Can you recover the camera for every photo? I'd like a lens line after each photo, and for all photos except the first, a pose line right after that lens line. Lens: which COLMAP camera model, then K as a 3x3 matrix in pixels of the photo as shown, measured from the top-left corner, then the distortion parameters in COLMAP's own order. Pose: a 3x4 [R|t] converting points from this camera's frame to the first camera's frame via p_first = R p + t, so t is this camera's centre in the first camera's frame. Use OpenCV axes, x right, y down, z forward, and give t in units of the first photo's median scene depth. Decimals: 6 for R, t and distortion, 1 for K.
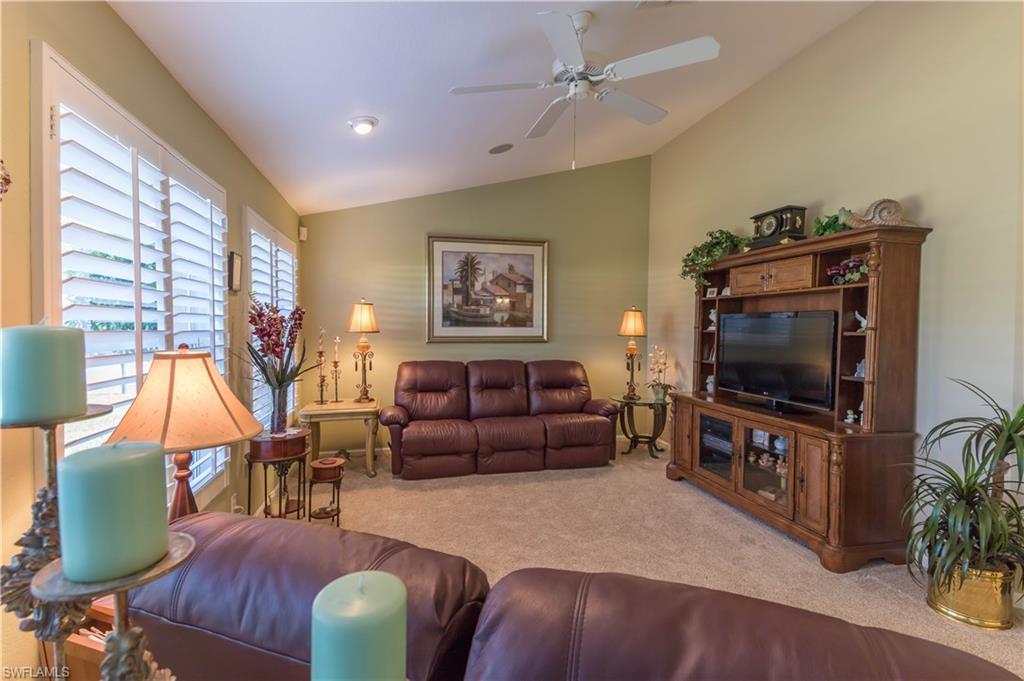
lens RADIAL K [[471.2, 0, 517.0], [0, 471.2, 343.8], [0, 0, 1]] dist [0.057573, -0.021908]
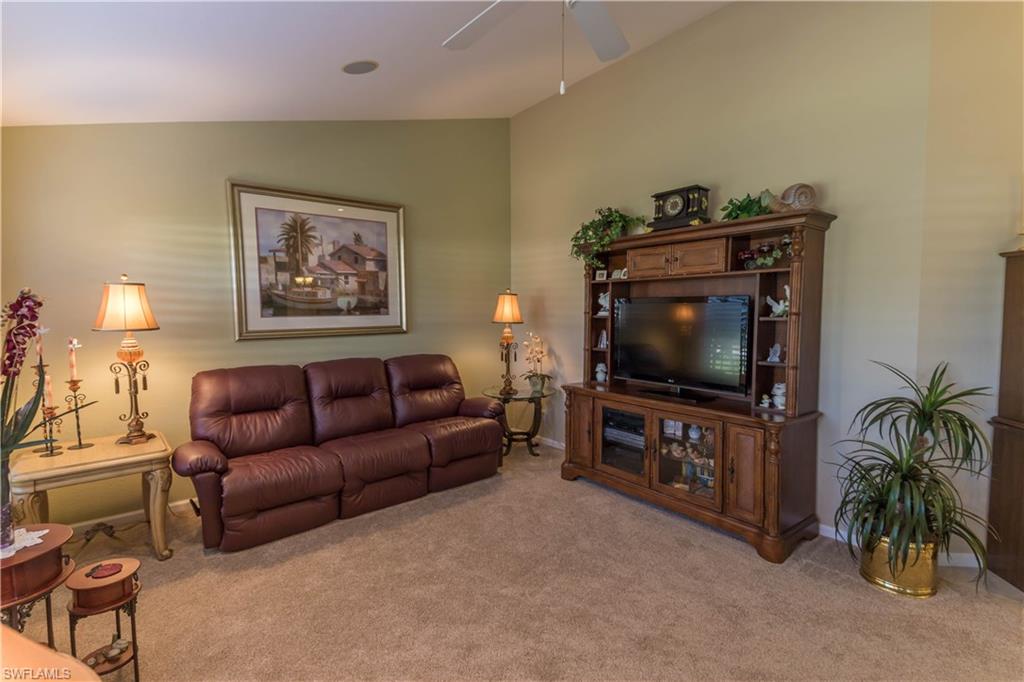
lens RADIAL K [[471.2, 0, 515.1], [0, 471.2, 344.4], [0, 0, 1]] dist [0.057573, -0.021908]
pose [[0.905106, -0.046488, 0.422636, -0.145389], [0.029020, 0.998441, 0.047676, -0.022161], [-0.424194, -0.030887, 0.905045, 0.234500]]
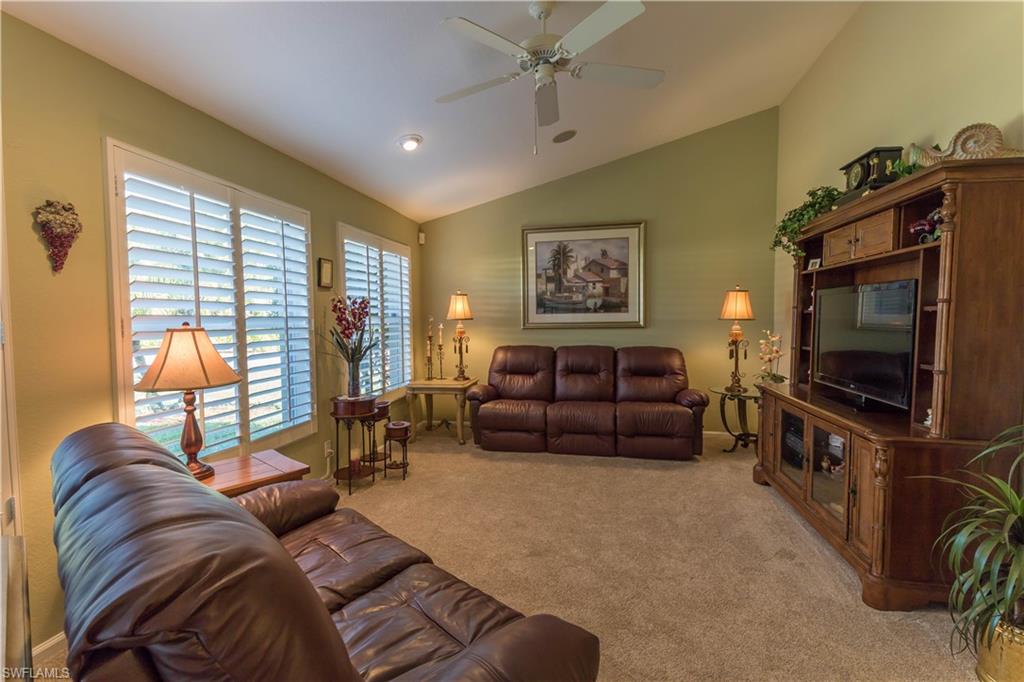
lens RADIAL K [[471.2, 0, 518.6], [0, 471.2, 344.5], [0, 0, 1]] dist [0.057573, -0.021908]
pose [[0.907068, 0.007692, -0.420915, 0.307588], [0.000933, 0.999794, 0.020281, 0.014036], [0.420984, -0.018789, 0.906873, 0.023856]]
